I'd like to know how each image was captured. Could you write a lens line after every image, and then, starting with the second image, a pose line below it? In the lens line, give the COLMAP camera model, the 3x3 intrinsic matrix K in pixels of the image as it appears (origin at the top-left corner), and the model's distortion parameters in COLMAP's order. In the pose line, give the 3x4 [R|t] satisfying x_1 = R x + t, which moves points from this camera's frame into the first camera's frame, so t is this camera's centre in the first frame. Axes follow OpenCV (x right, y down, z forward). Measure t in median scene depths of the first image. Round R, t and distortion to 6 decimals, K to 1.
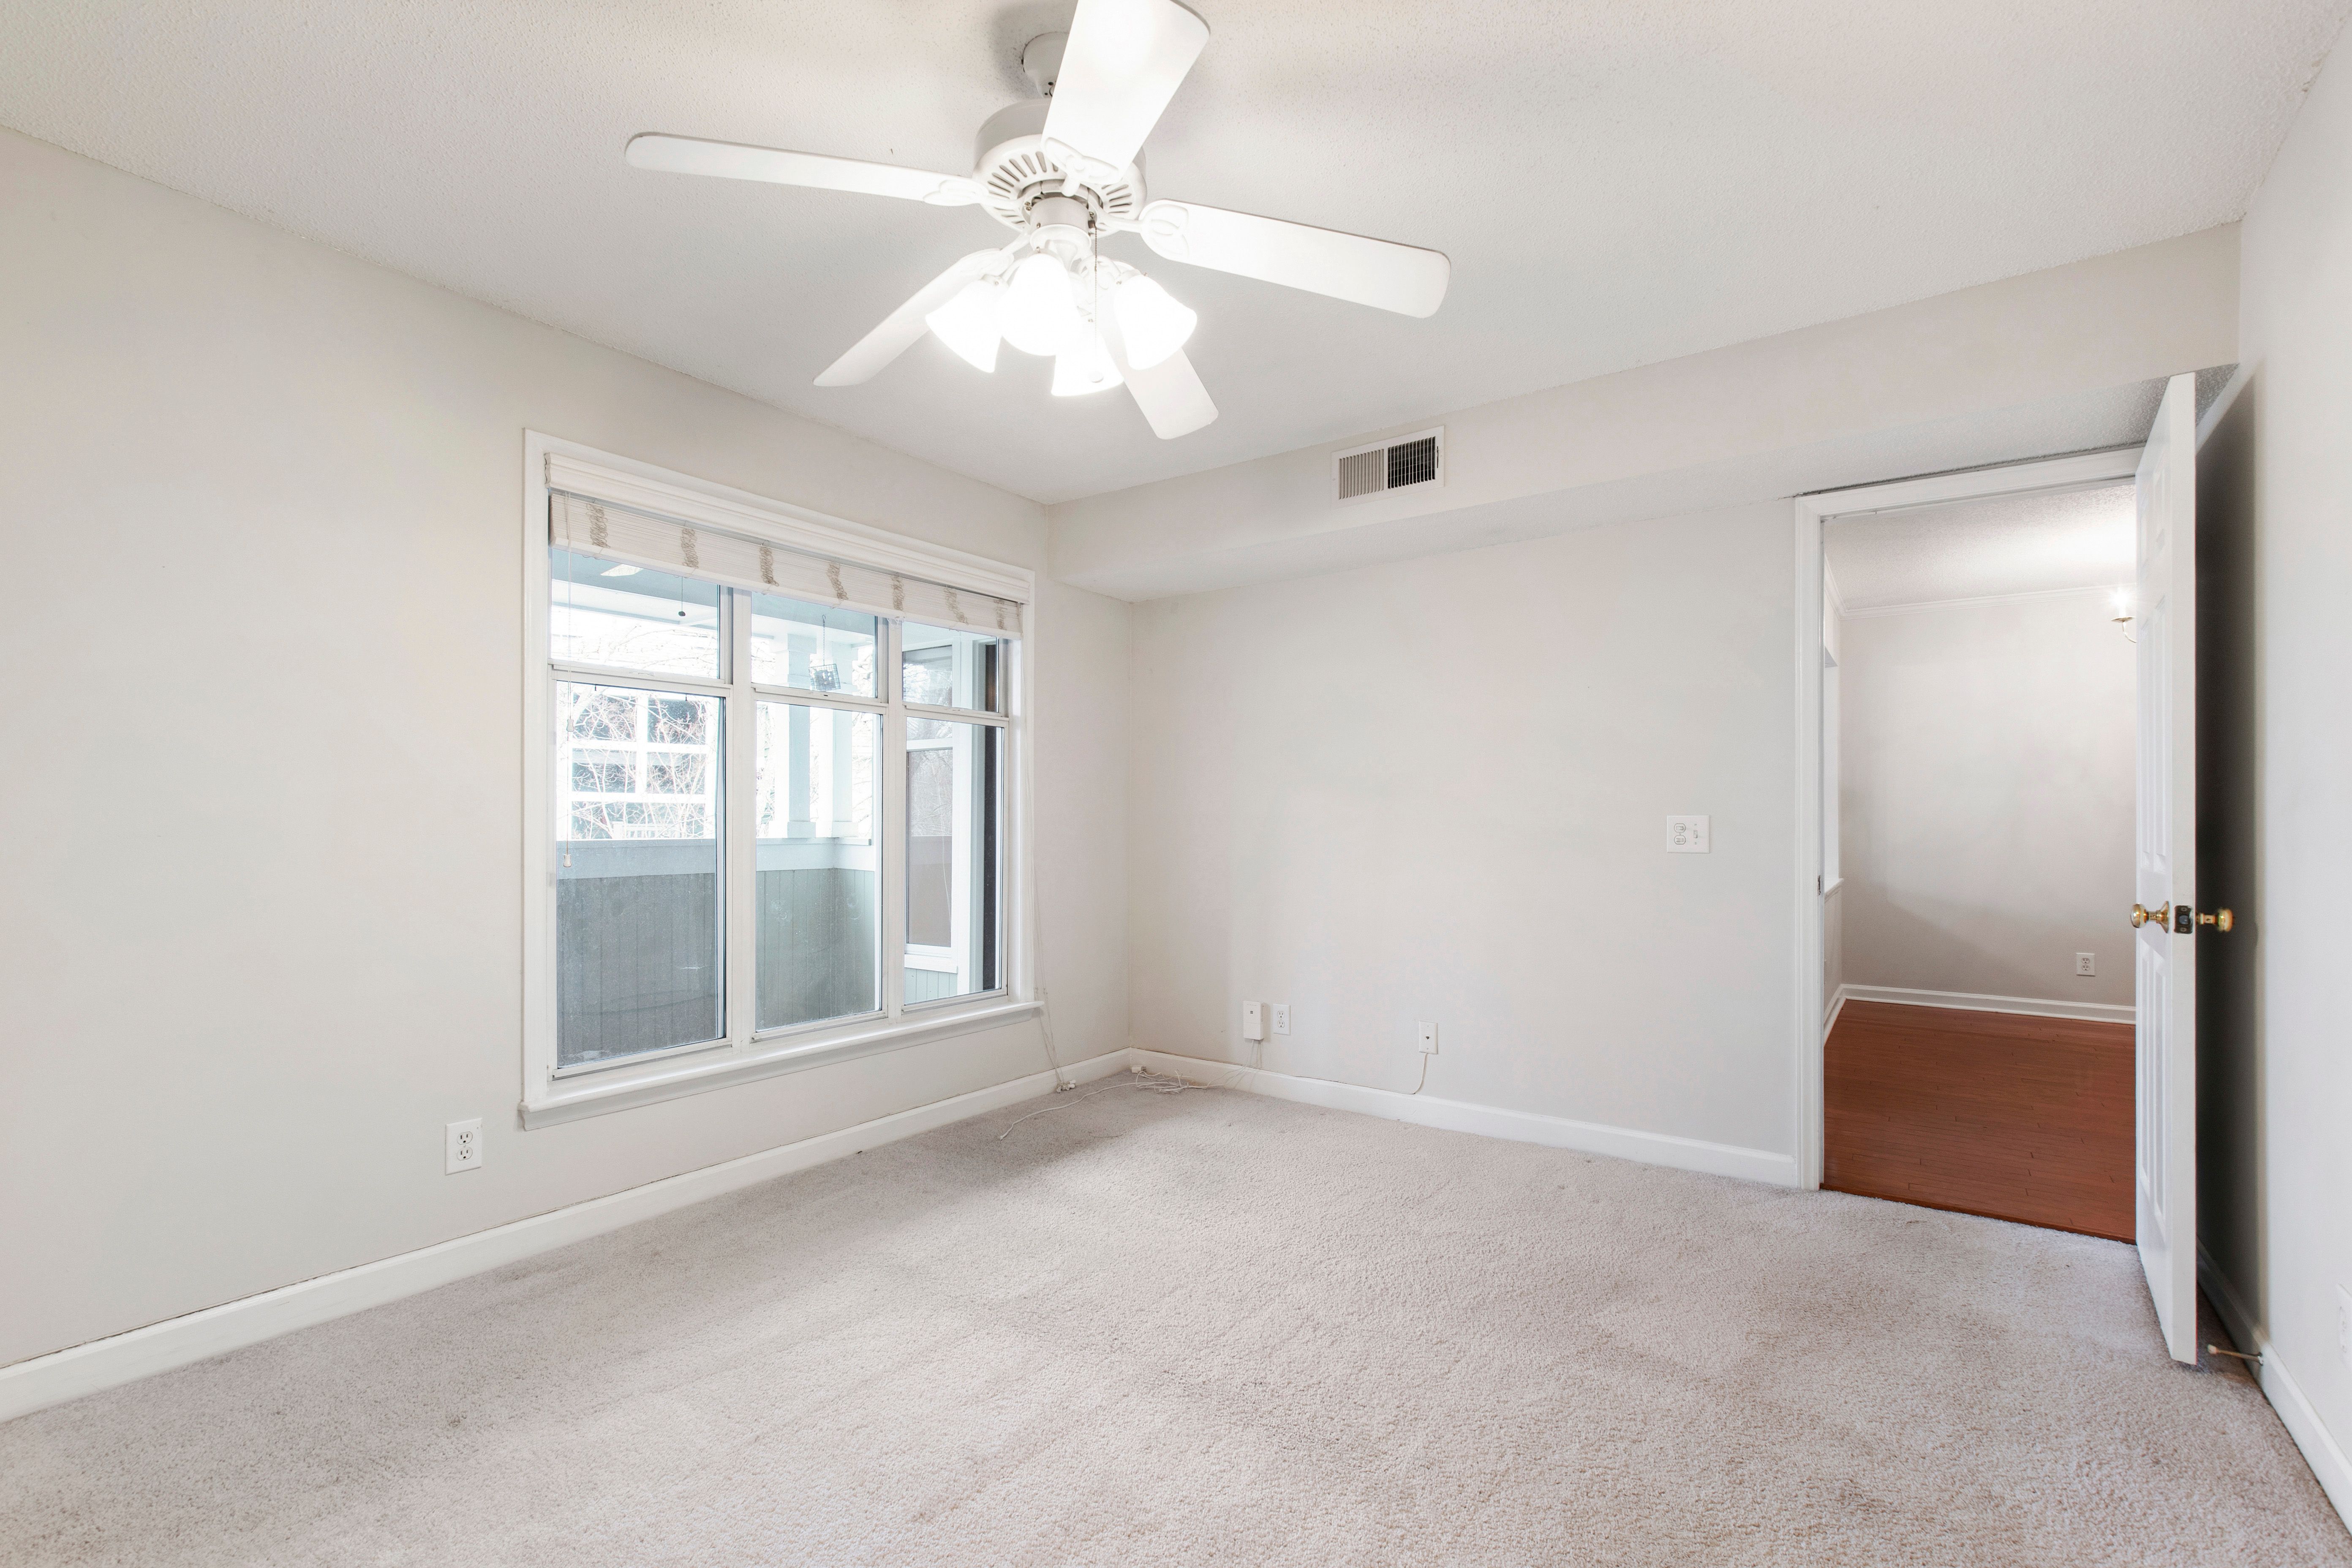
lens RADIAL K [[1037.4, 0, 1151.6], [0, 1037.4, 813.2], [0, 0, 1]] dist [-0.004097, 0.001198]
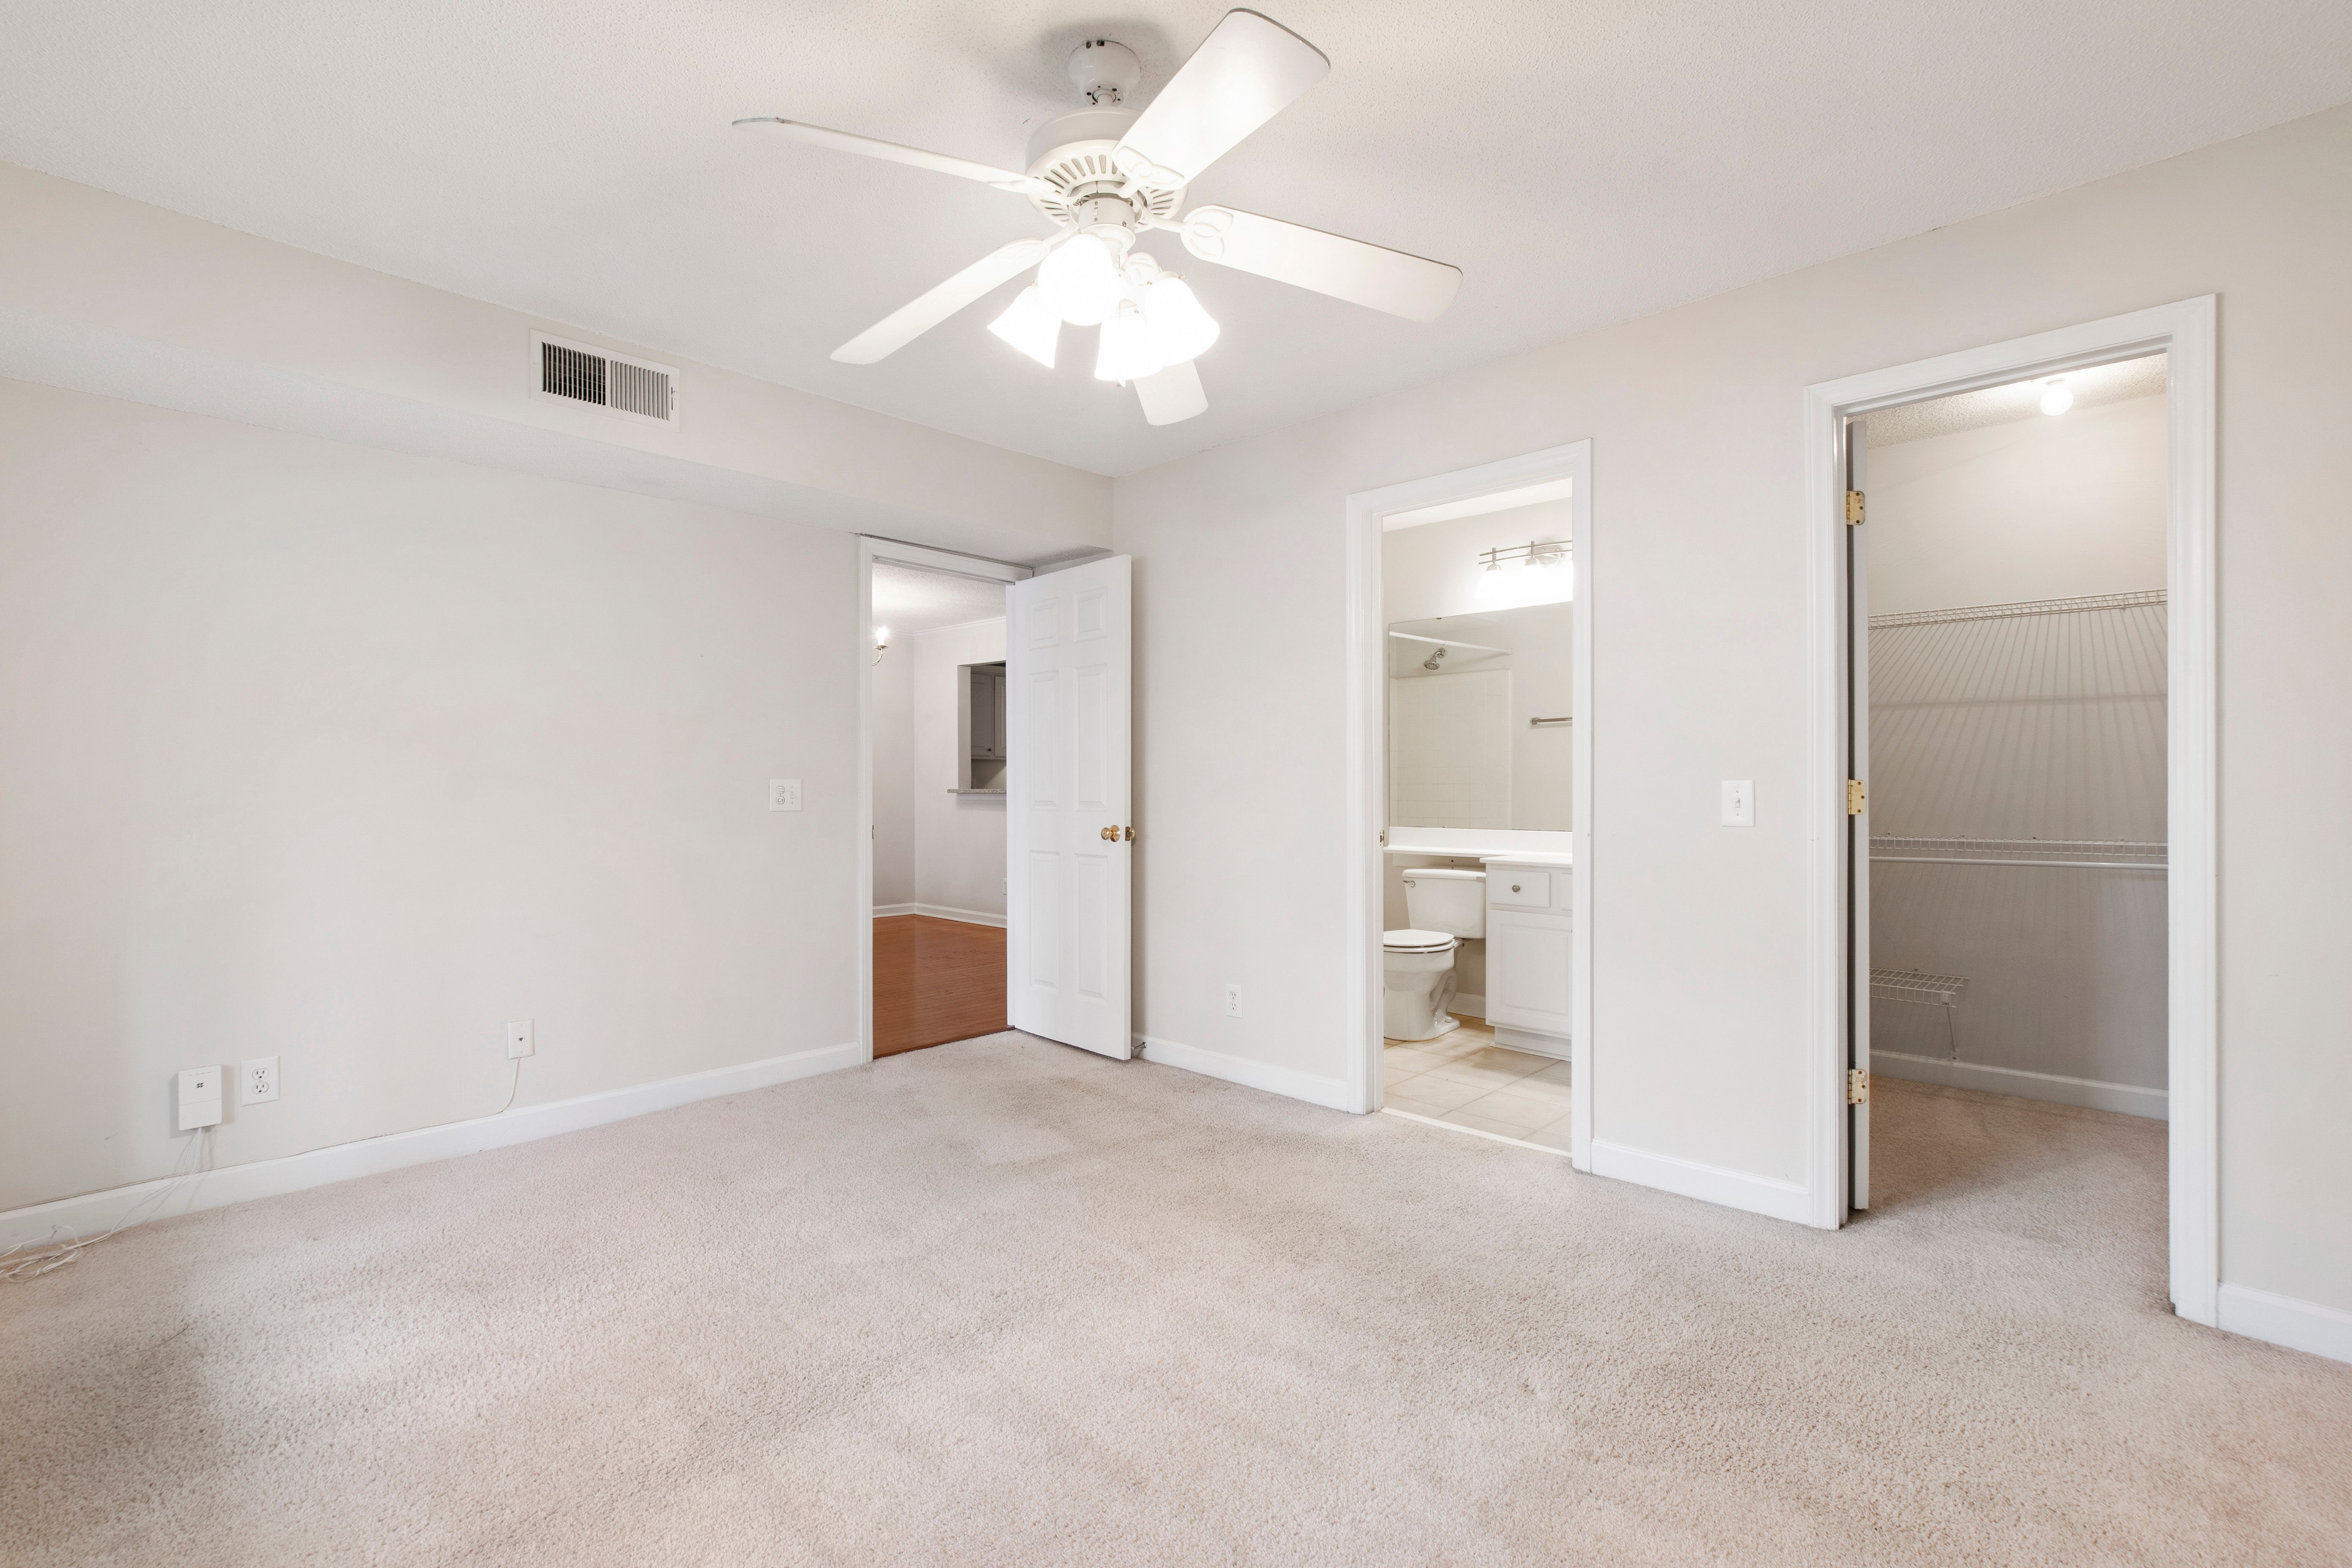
lens RADIAL K [[1037.4, 0, 1173.4], [0, 1037.4, 784.3], [0, 0, 1]] dist [-0.004097, 0.001198]
pose [[0.133942, -0.000016, 0.990989, -0.580876], [-0.000295, 1.000000, 0.000056, 0.007946], [-0.990989, -0.000300, 0.133942, 0.409395]]
